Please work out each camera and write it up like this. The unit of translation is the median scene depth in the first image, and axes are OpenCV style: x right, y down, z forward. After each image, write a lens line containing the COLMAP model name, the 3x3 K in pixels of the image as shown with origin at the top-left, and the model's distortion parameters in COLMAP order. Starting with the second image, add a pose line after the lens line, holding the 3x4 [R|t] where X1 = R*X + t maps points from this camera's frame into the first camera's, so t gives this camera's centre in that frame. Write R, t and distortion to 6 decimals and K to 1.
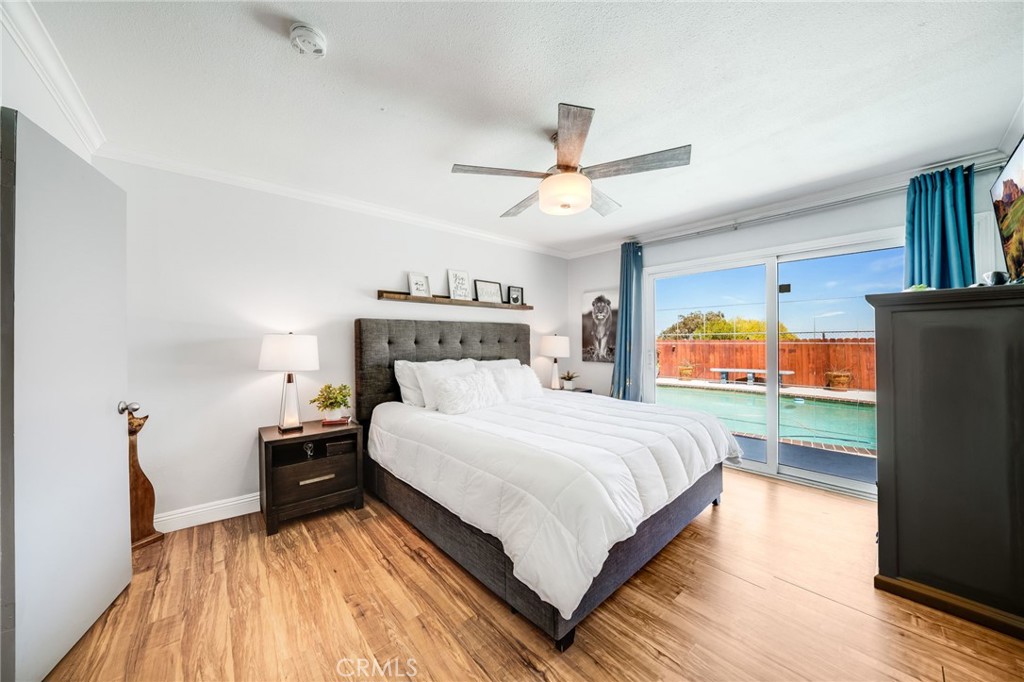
lens RADIAL K [[350.4, 0, 505.1], [0, 350.4, 339.6], [0, 0, 1]] dist [-0.019387, 0.000179]
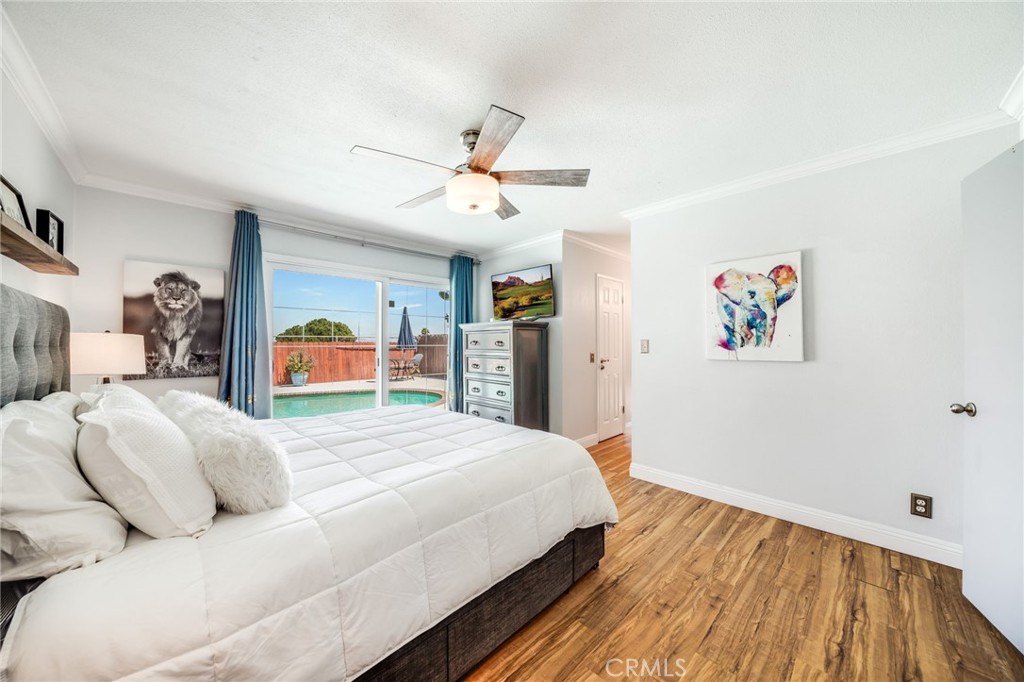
lens RADIAL K [[347.9, 0, 511.7], [0, 347.9, 344.7], [0, 0, 1]] dist [-0.035220, 0.000022]
pose [[-0.056624, 0.005031, 0.998383, -0.392664], [-0.000038, 0.999987, -0.005041, 0.008892], [-0.998396, -0.000324, -0.056623, 0.471028]]
